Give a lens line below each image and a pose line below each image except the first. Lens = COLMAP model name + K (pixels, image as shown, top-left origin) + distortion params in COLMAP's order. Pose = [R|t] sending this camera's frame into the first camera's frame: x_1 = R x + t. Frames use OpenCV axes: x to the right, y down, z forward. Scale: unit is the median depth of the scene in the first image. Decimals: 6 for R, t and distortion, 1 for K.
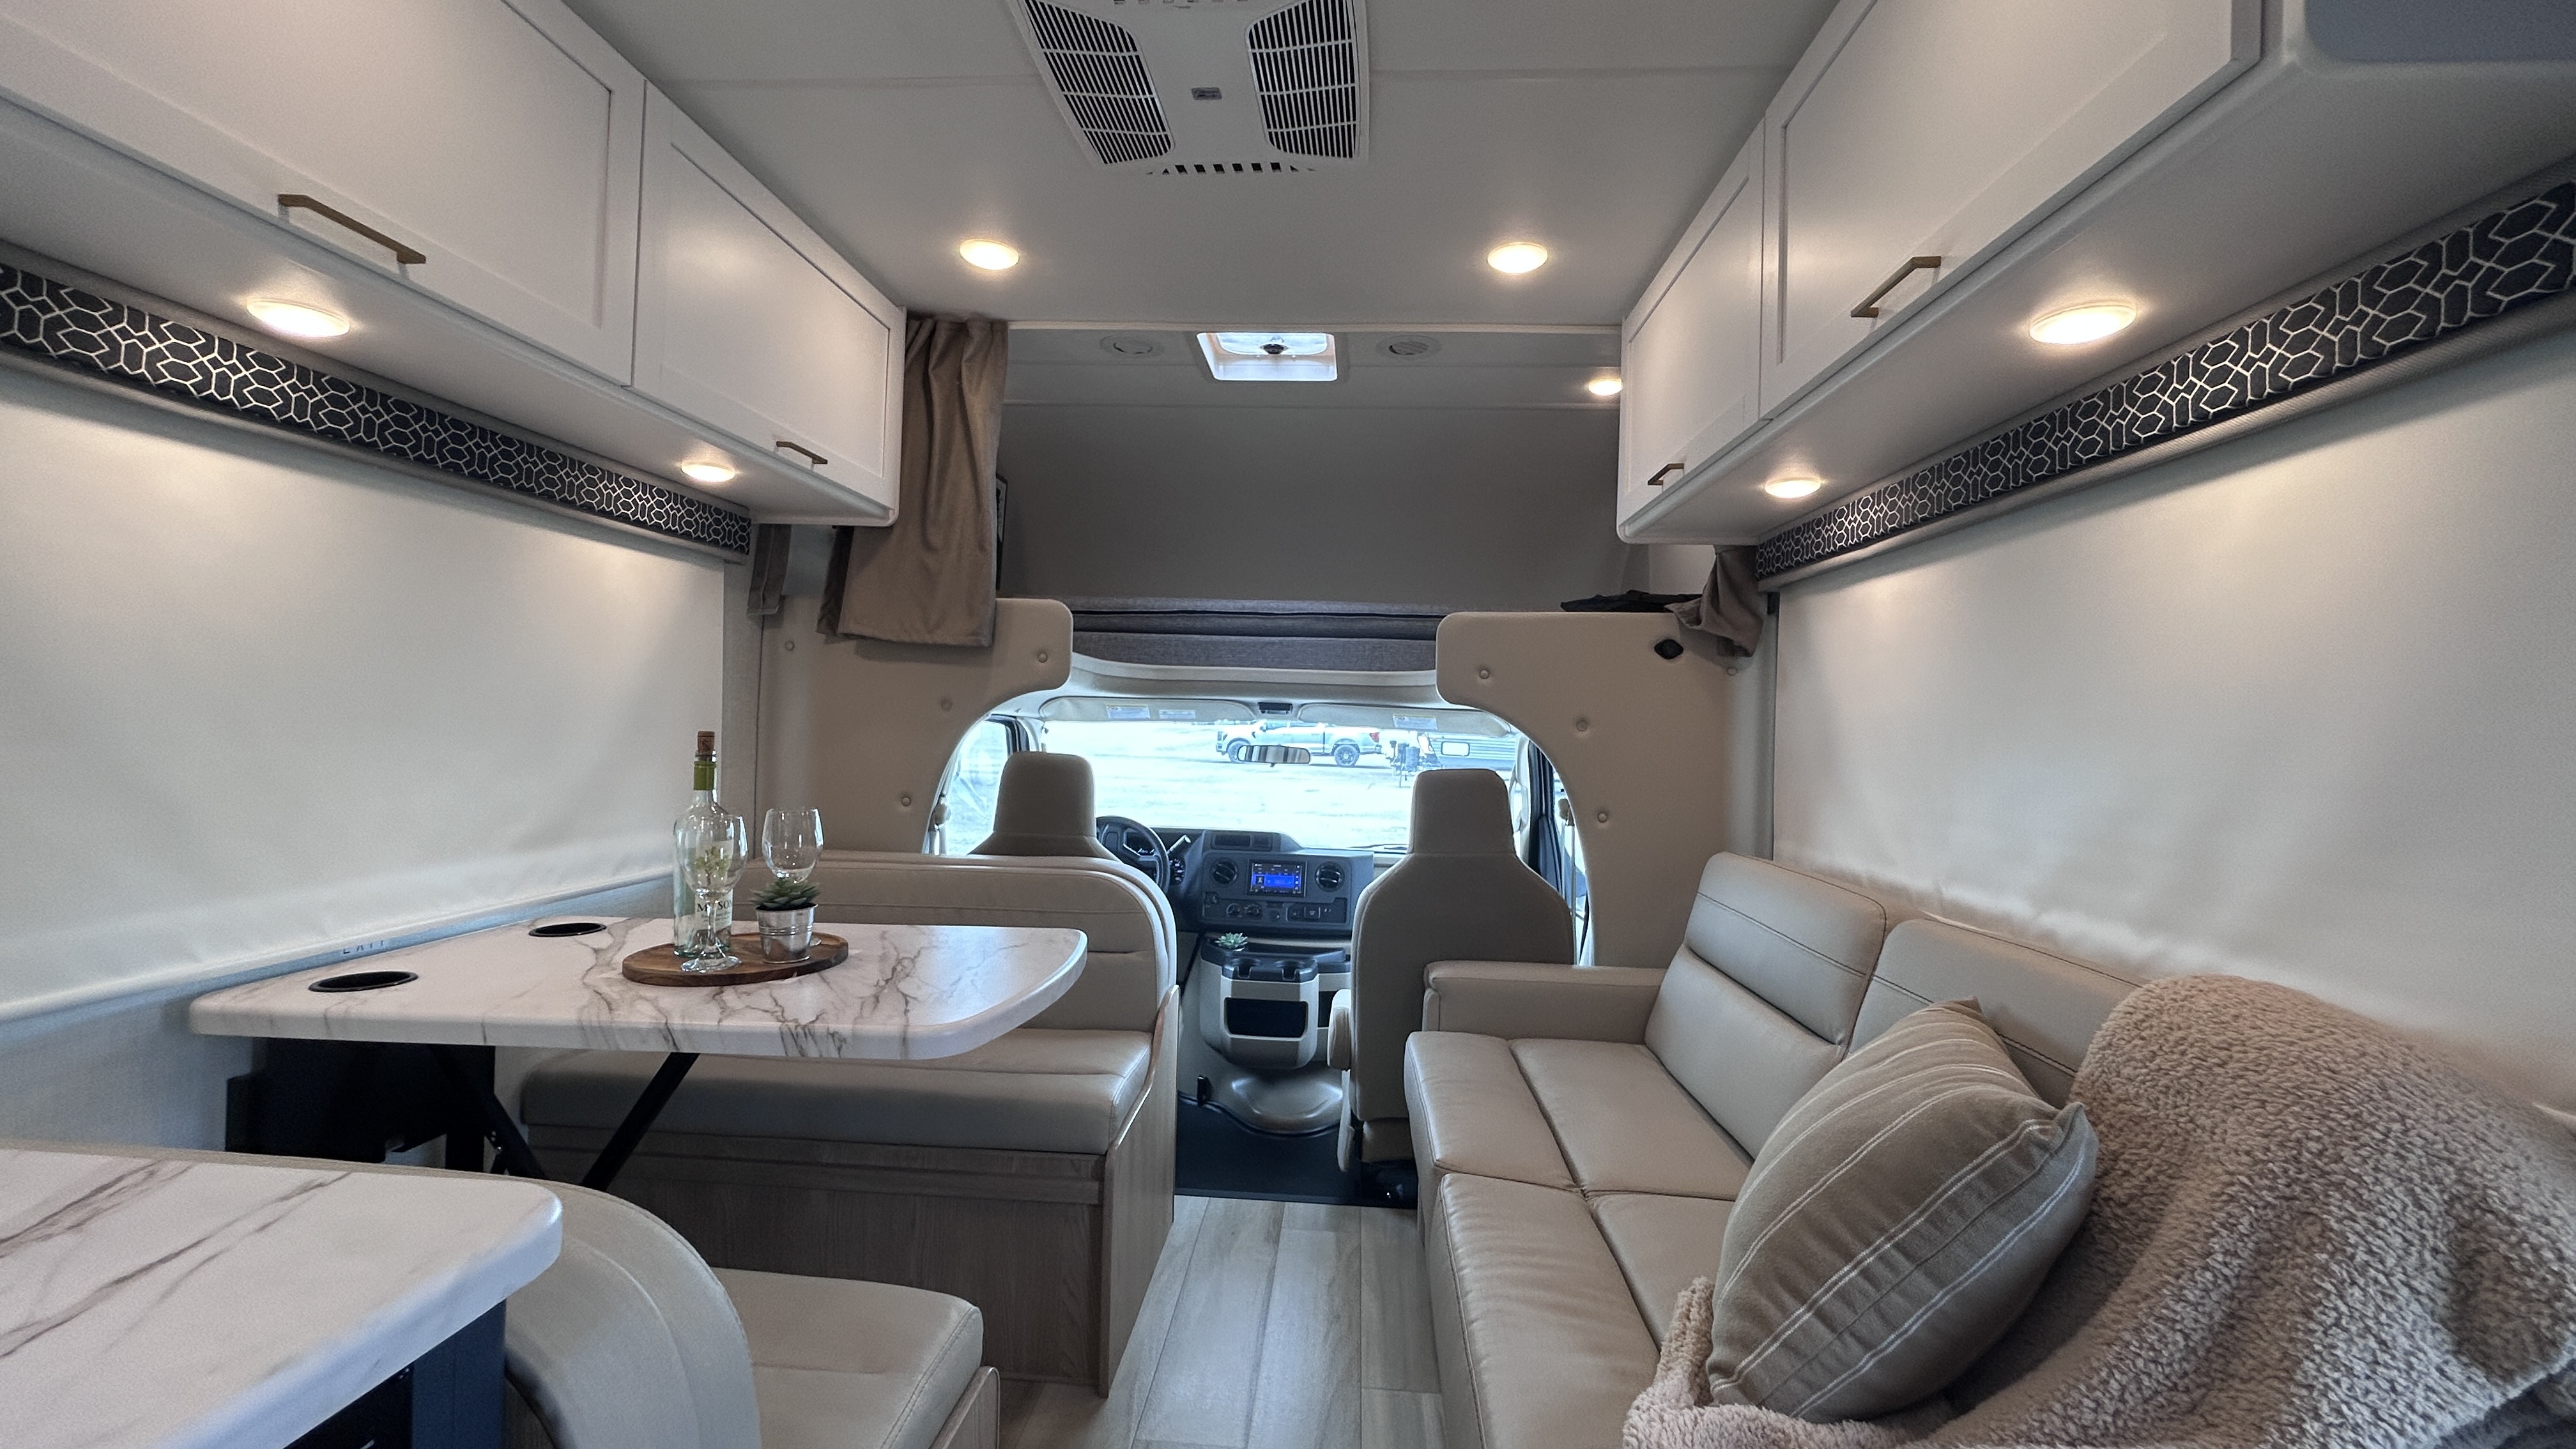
lens RADIAL K [[1037.4, 0, 1280.3], [0, 1037.4, 722.2], [0, 0, 1]] dist [-0.002833, 0.001499]
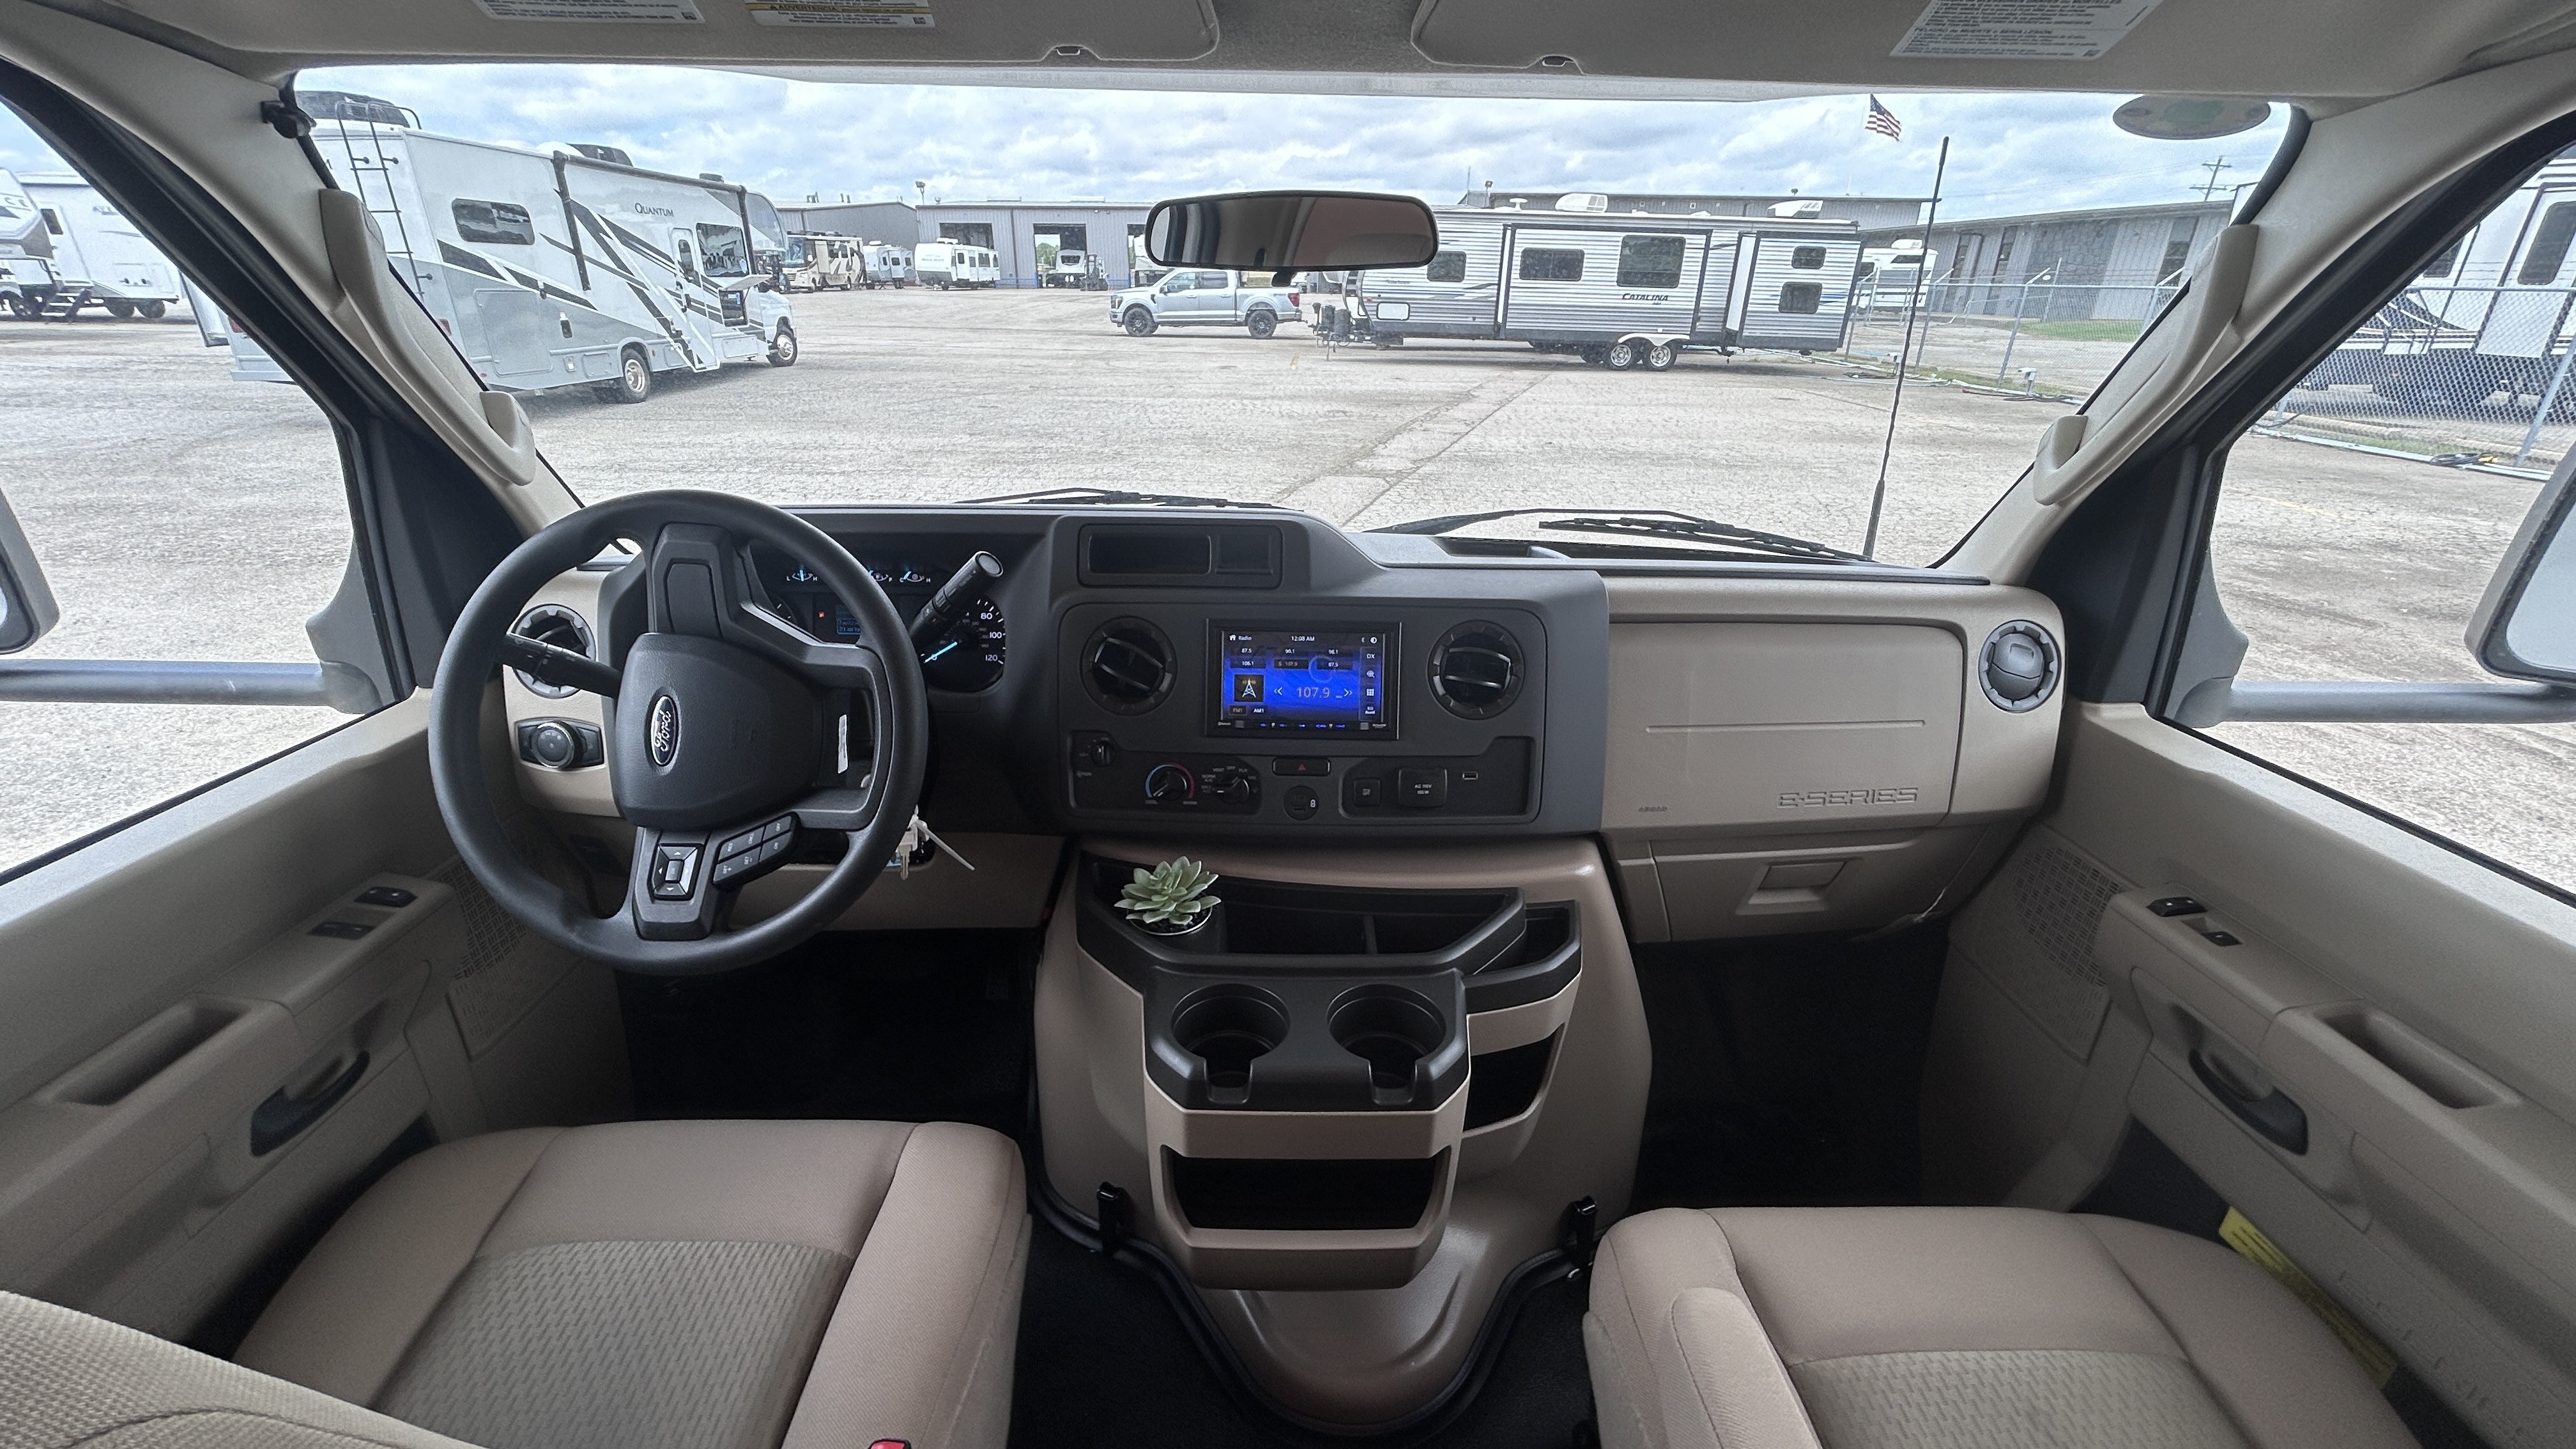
lens RADIAL K [[1037.4, 0, 1282.0], [0, 1037.4, 719.7], [0, 0, 1]] dist [-0.002833, 0.001499]
pose [[0.995801, -0.050081, 0.076626, -0.054918], [0.016784, 0.922771, 0.384982, 0.071673], [-0.089989, -0.382080, 0.919738, 1.167394]]
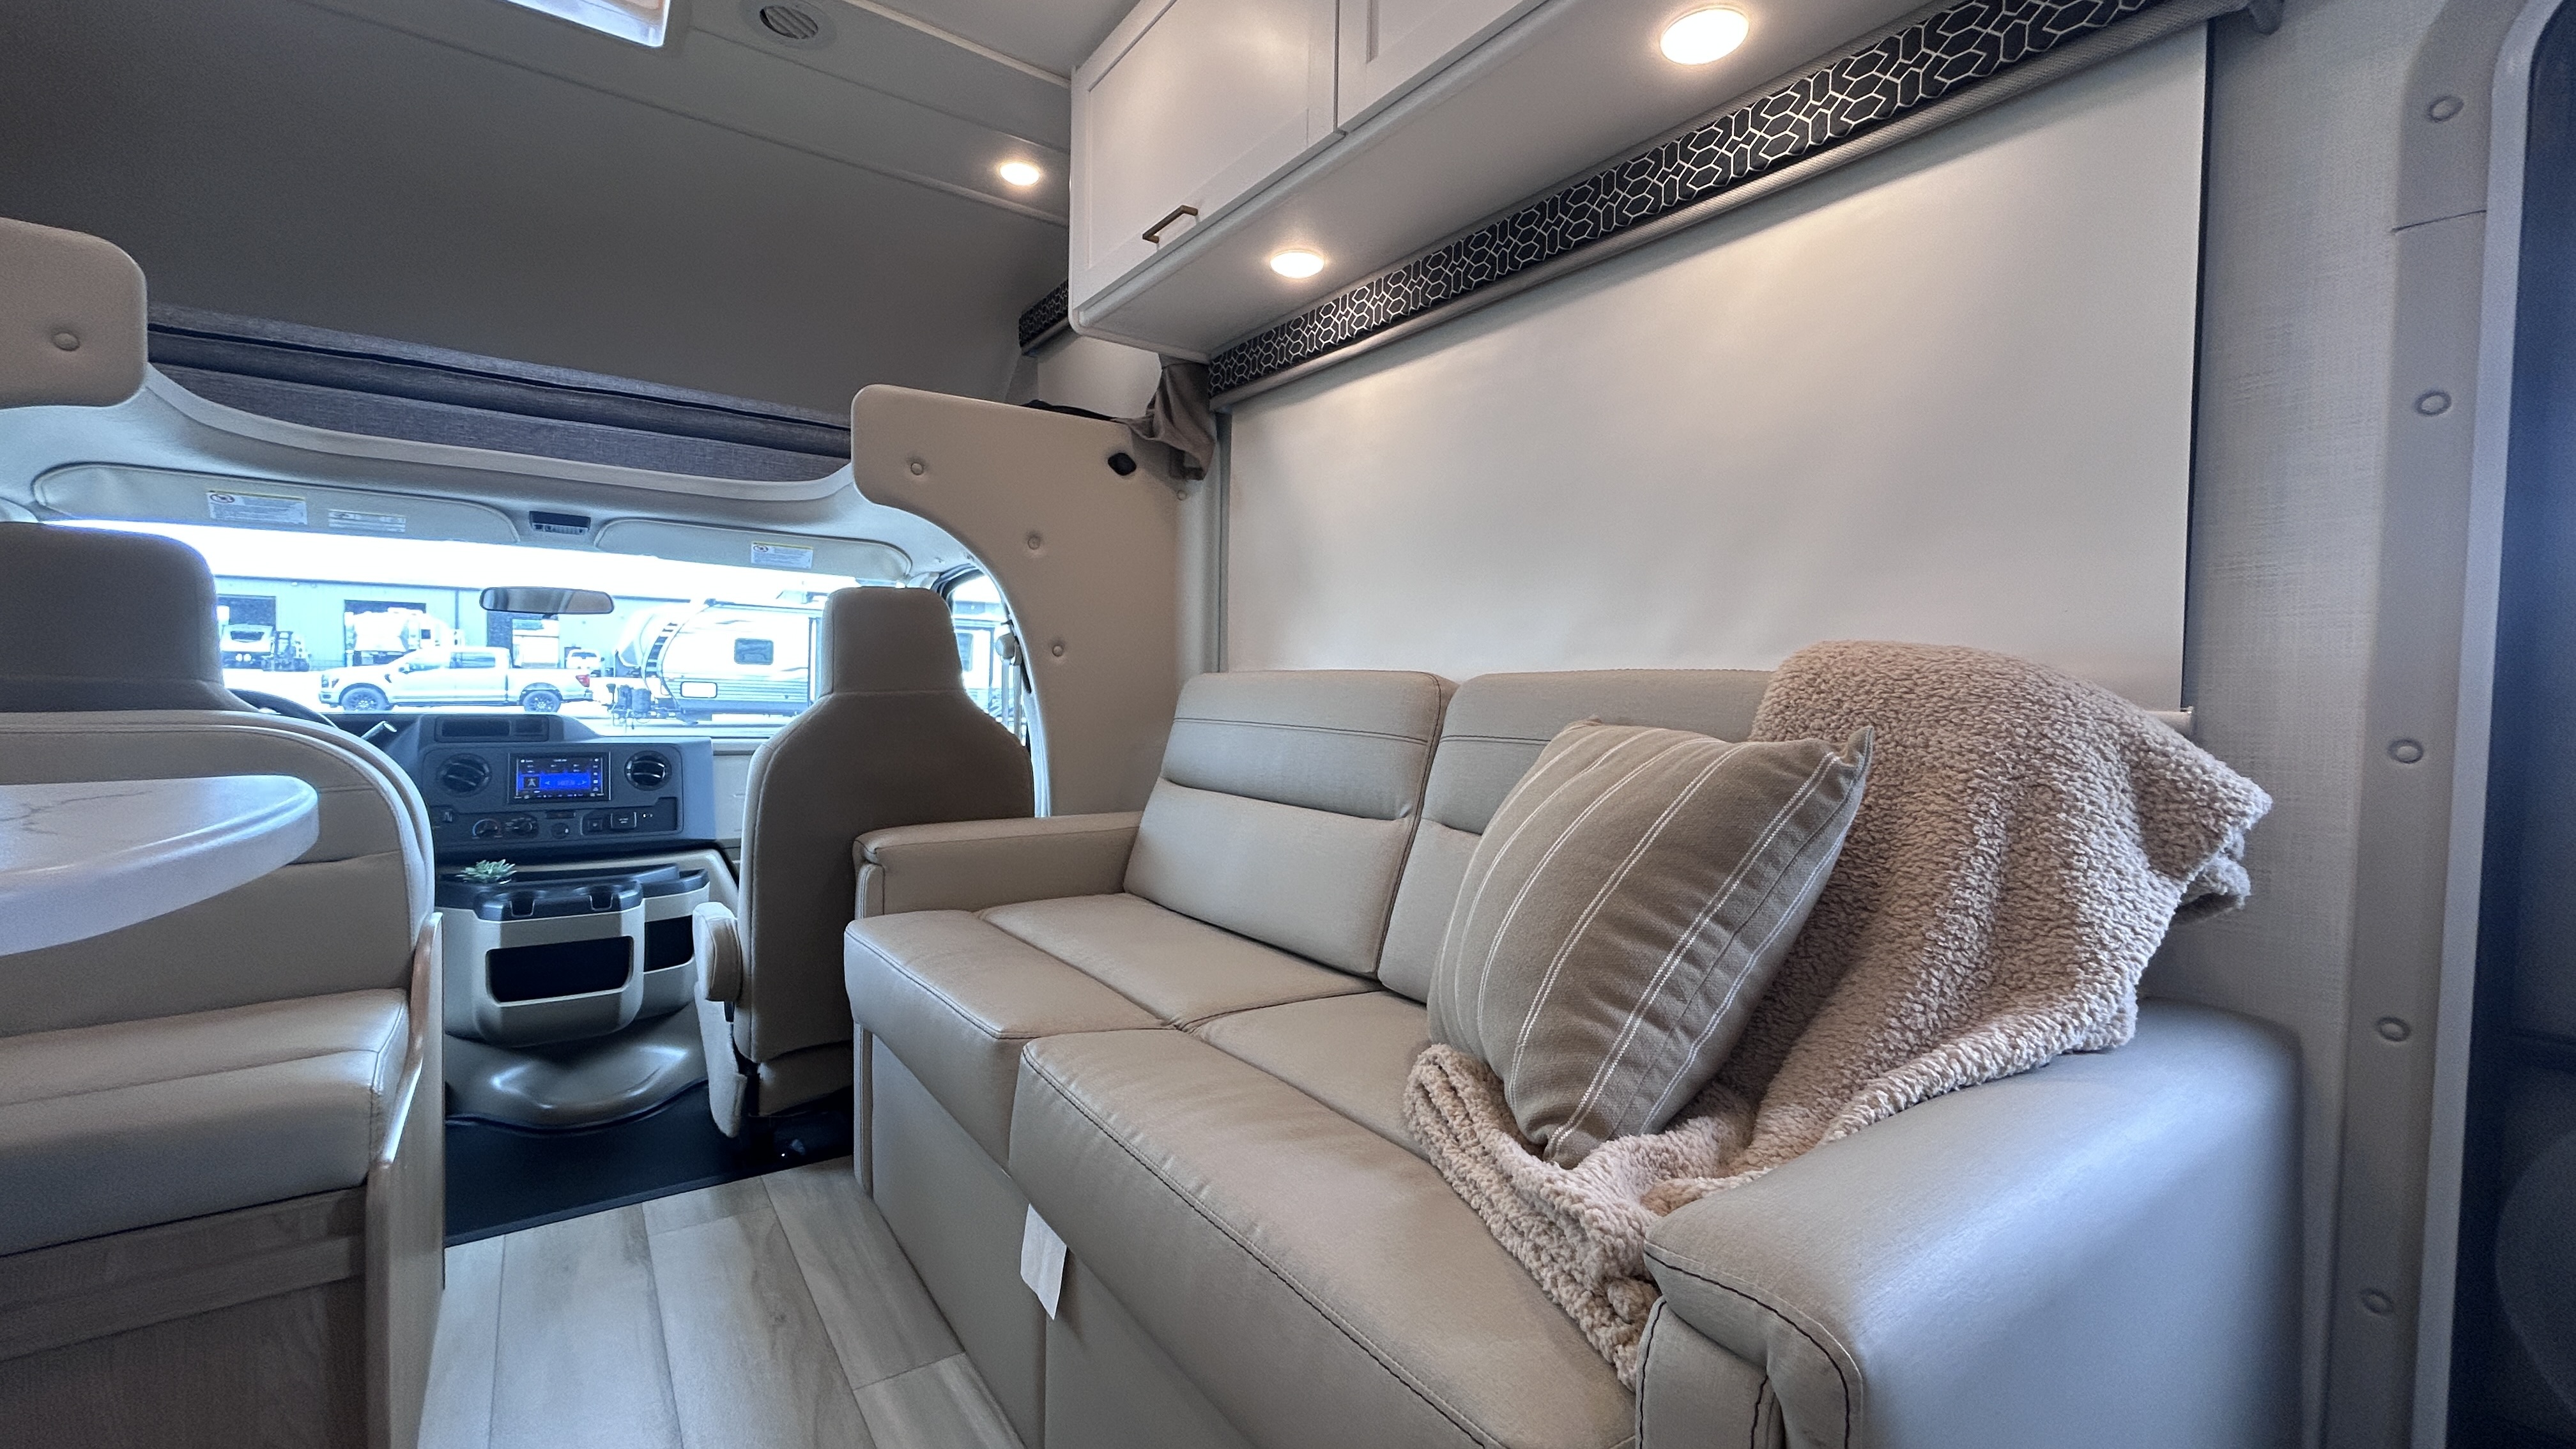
lens RADIAL K [[1037.4, 0, 1281.2], [0, 1037.4, 723.6], [0, 0, 1]] dist [-0.002833, 0.001499]
pose [[0.770186, -0.033511, 0.636938, -0.119391], [0.001694, 0.998723, 0.050497, 0.129560], [-0.637817, -0.037814, 0.769259, 0.246337]]
